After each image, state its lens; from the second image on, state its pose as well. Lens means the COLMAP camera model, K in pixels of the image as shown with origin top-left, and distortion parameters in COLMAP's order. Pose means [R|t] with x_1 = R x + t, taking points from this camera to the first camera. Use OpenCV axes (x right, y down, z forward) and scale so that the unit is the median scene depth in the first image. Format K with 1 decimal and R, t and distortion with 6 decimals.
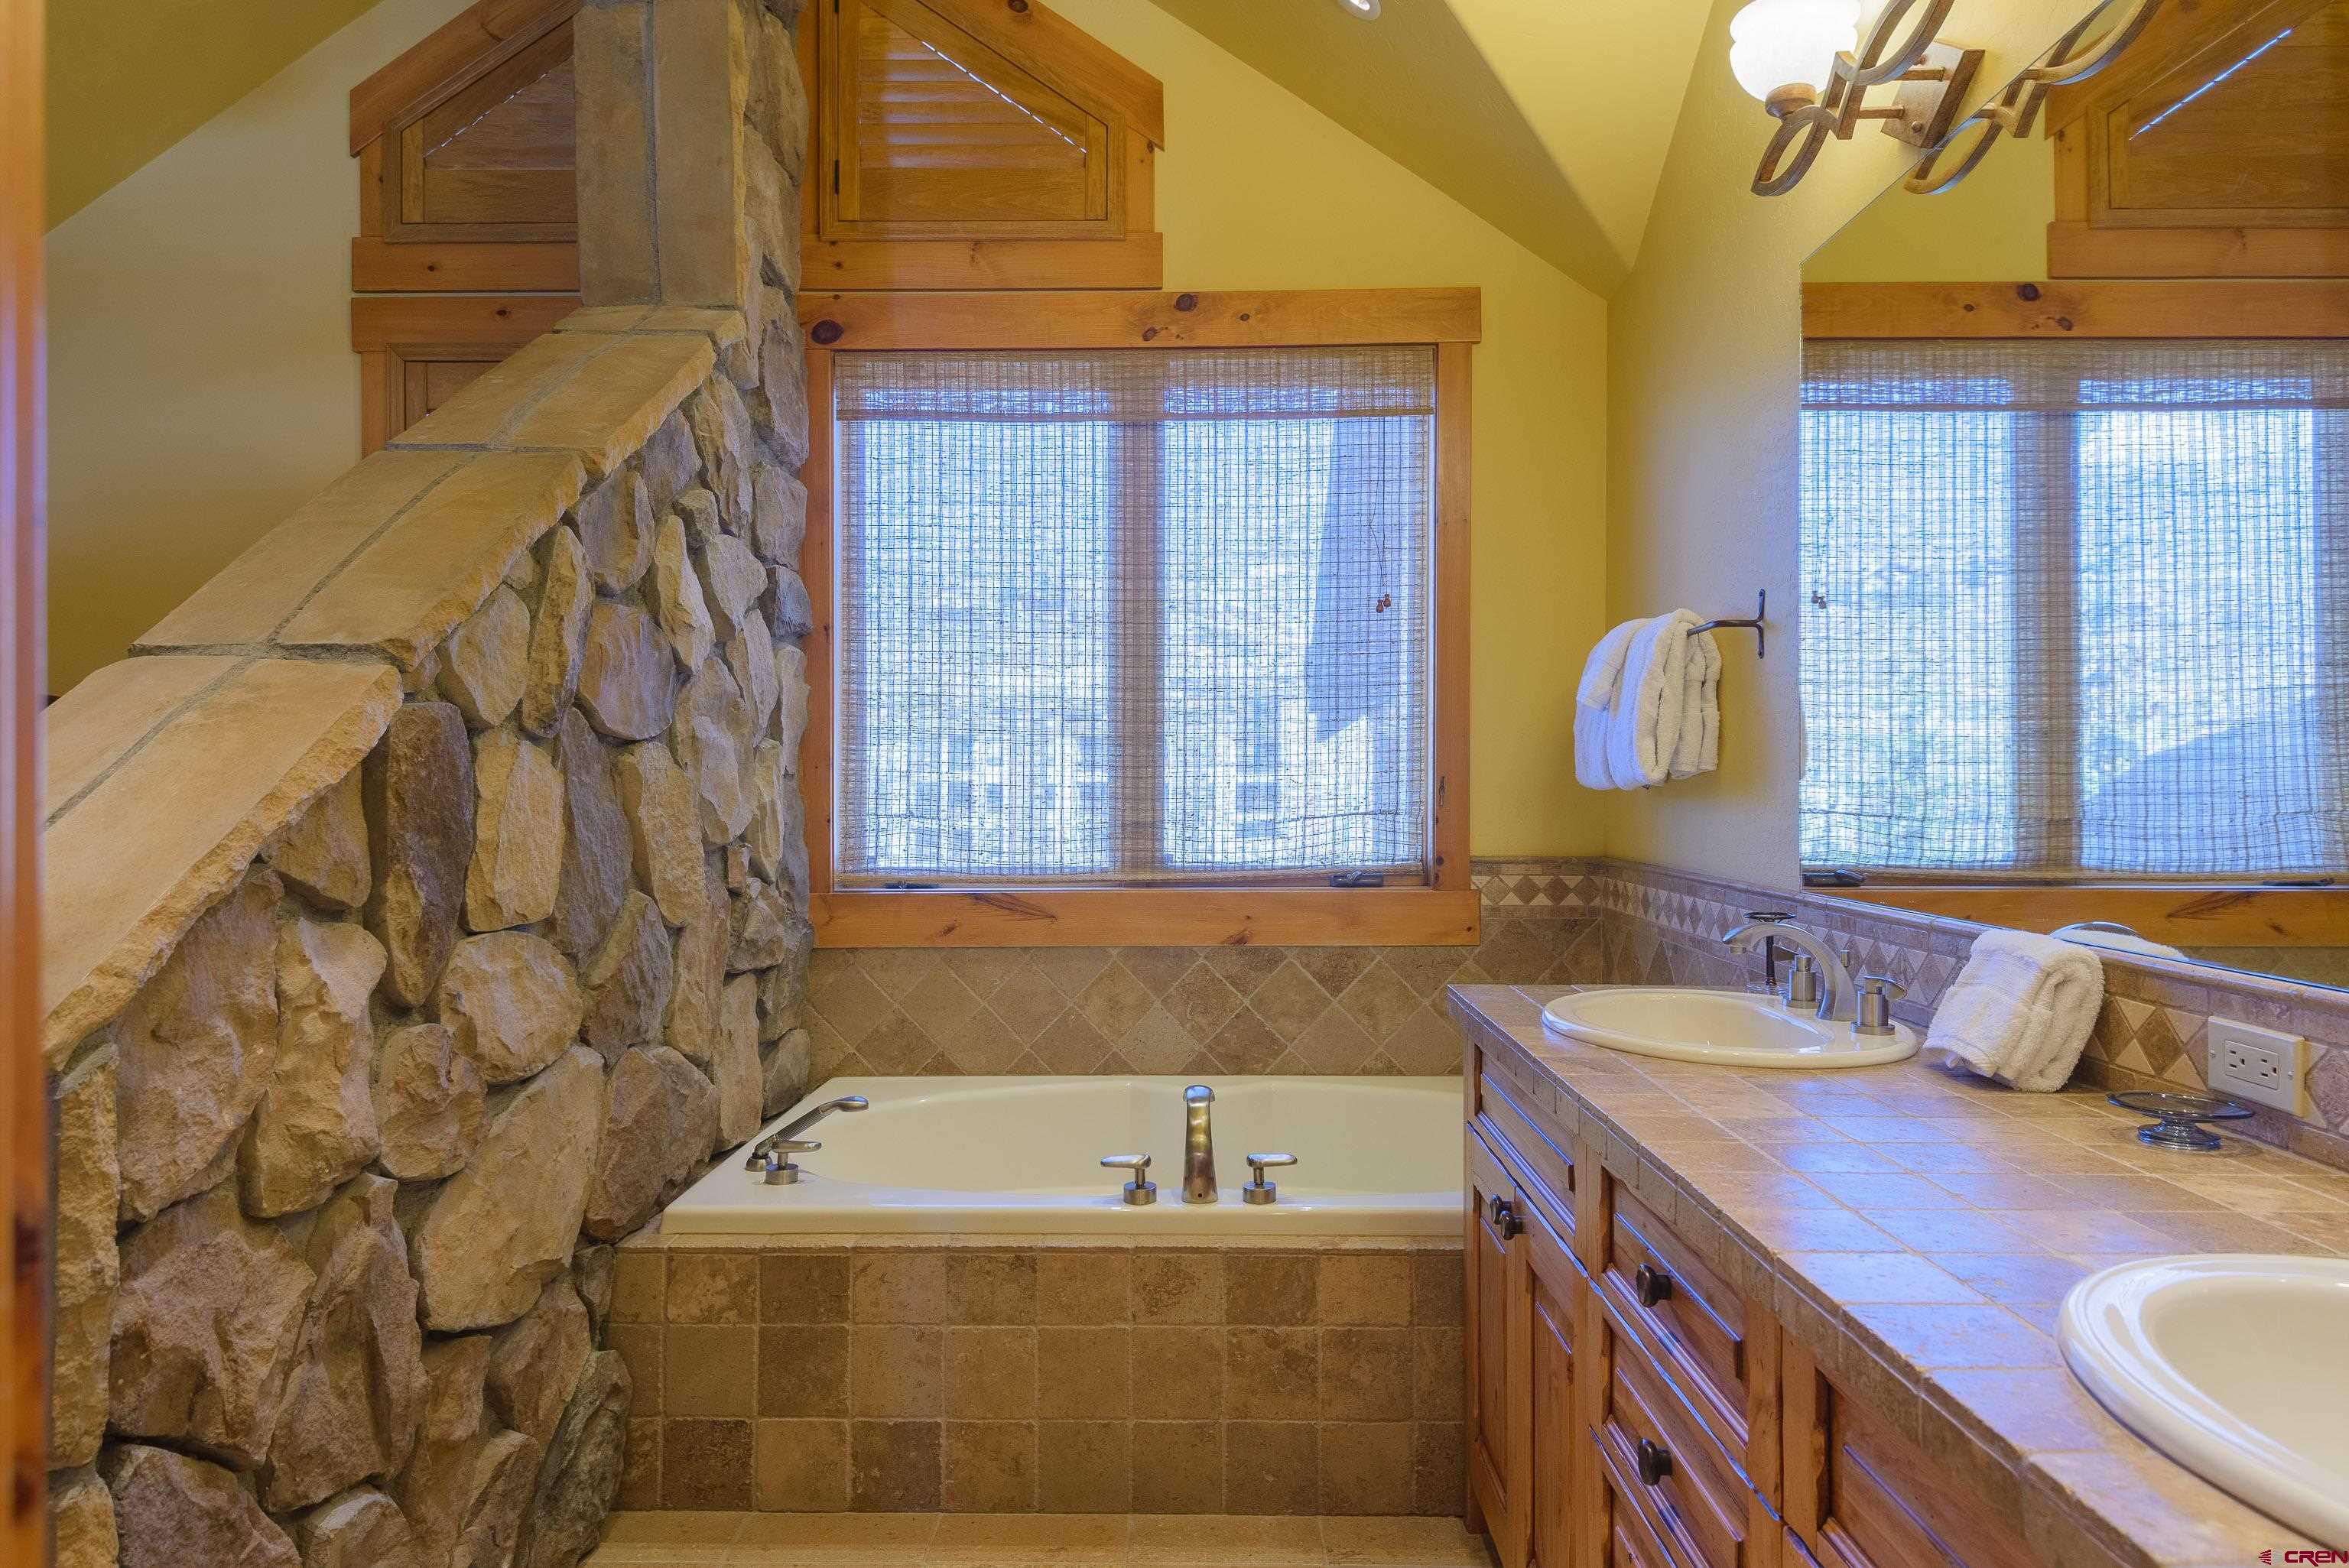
lens RADIAL K [[1390.7, 0, 1163.4], [0, 1390.7, 786.5], [0, 0, 1]] dist [0.028208, -0.006856]
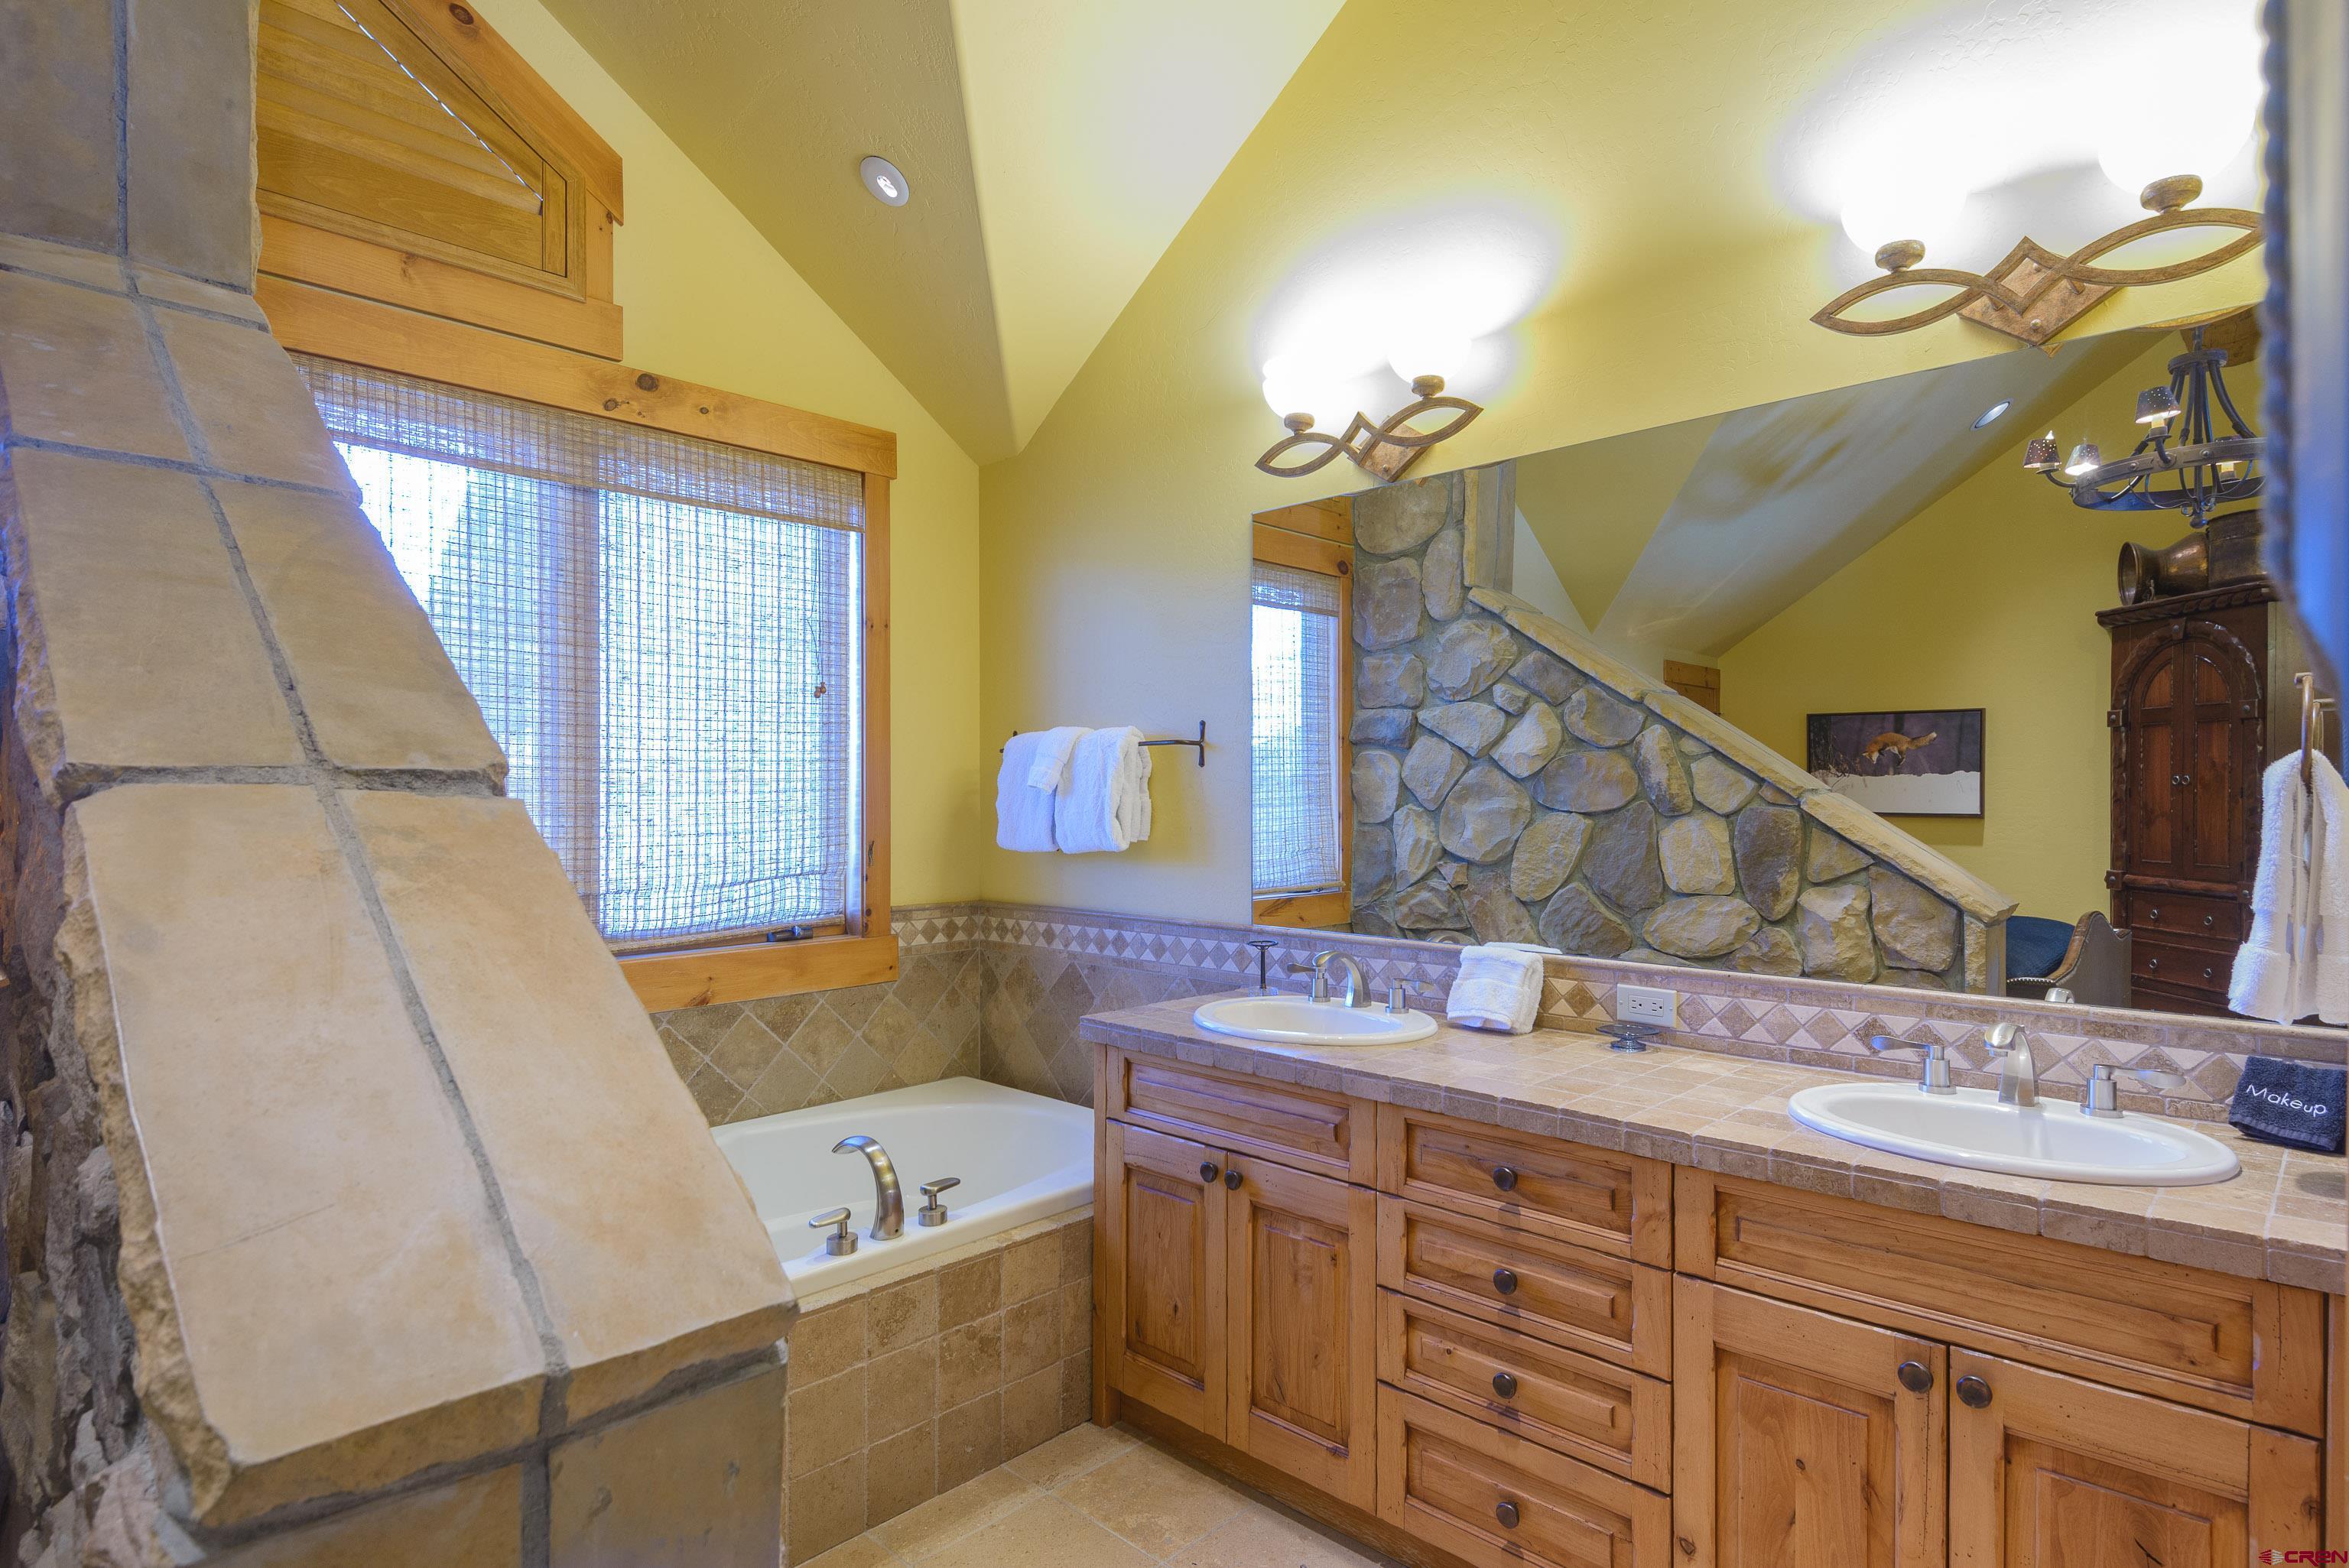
lens RADIAL K [[1222.3, 0, 1177.9], [0, 1222.3, 807.9], [0, 0, 1]] dist [0.023483, -0.020441]
pose [[0.675971, -0.005059, 0.736911, -0.388135], [0.001893, 0.999985, 0.005129, -0.039999], [-0.736926, -0.002072, 0.675970, 0.107153]]
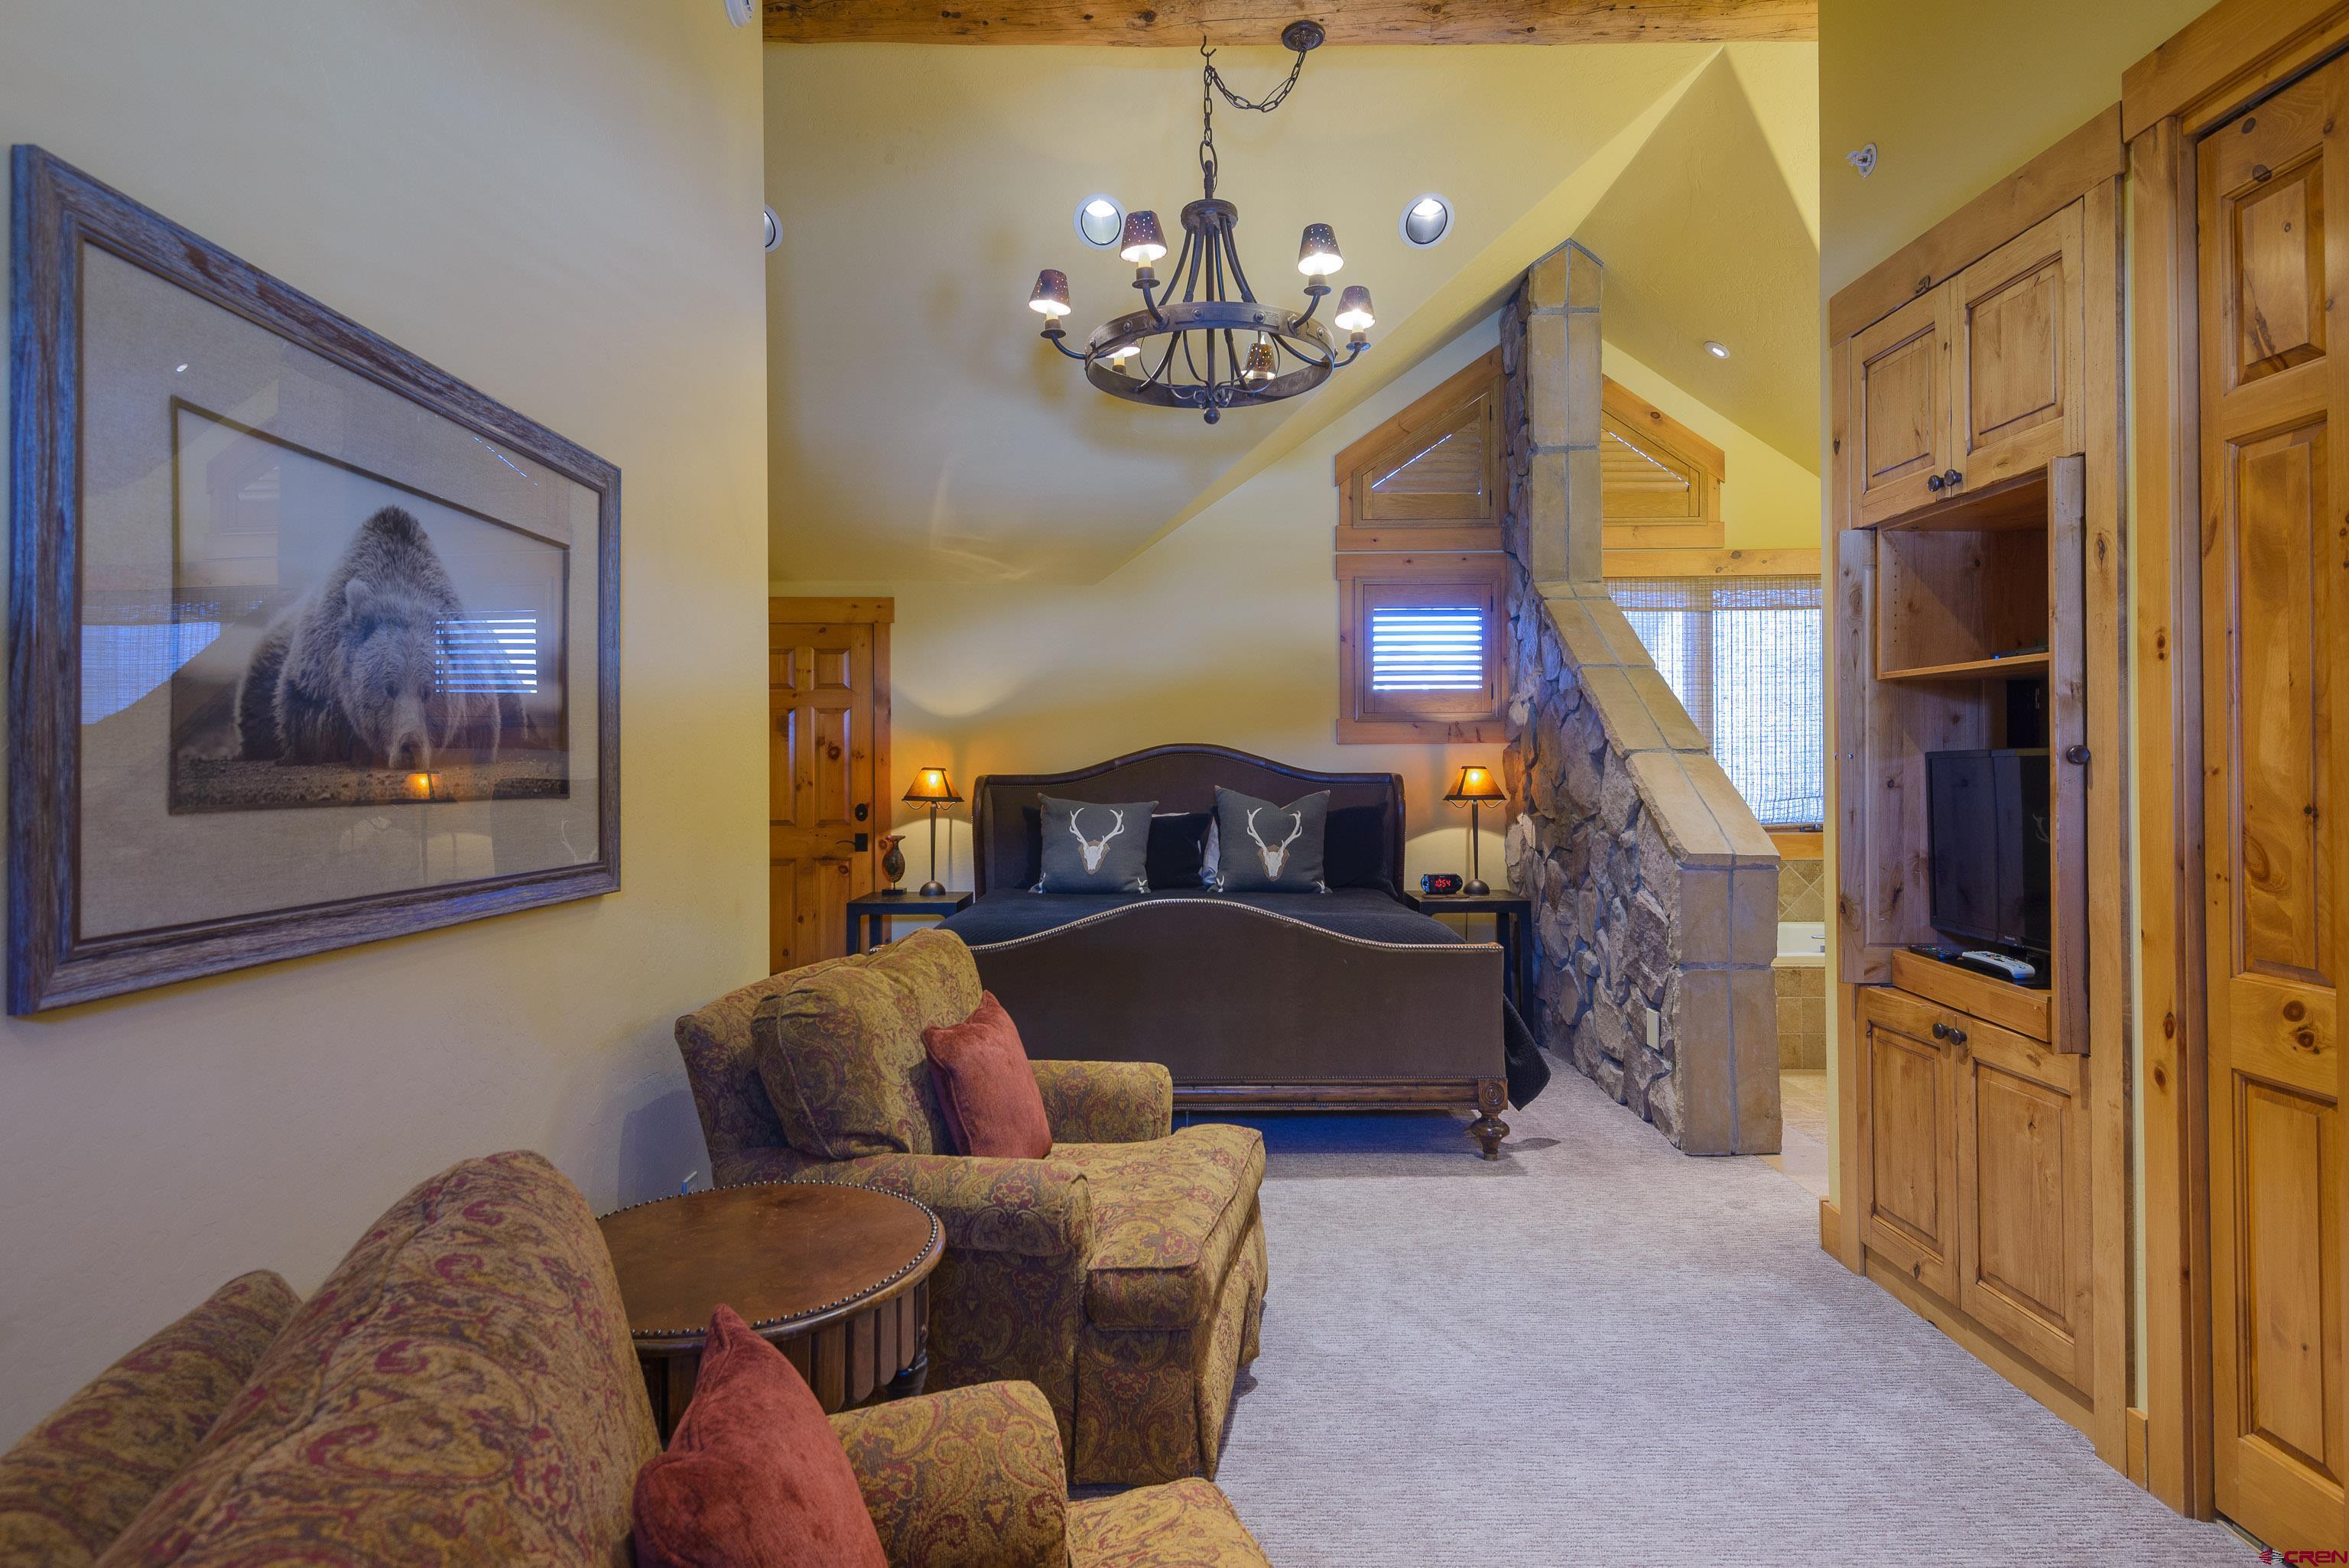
lens RADIAL K [[1222.3, 0, 1190.8], [0, 1222.3, 765.5], [0, 0, 1]] dist [0.023483, -0.020441]
pose [[0.999828, -0.006572, 0.017370, -0.849577], [0.006569, 0.999978, 0.000236, -0.034490], [-0.017371, -0.000122, 0.999849, -0.848358]]
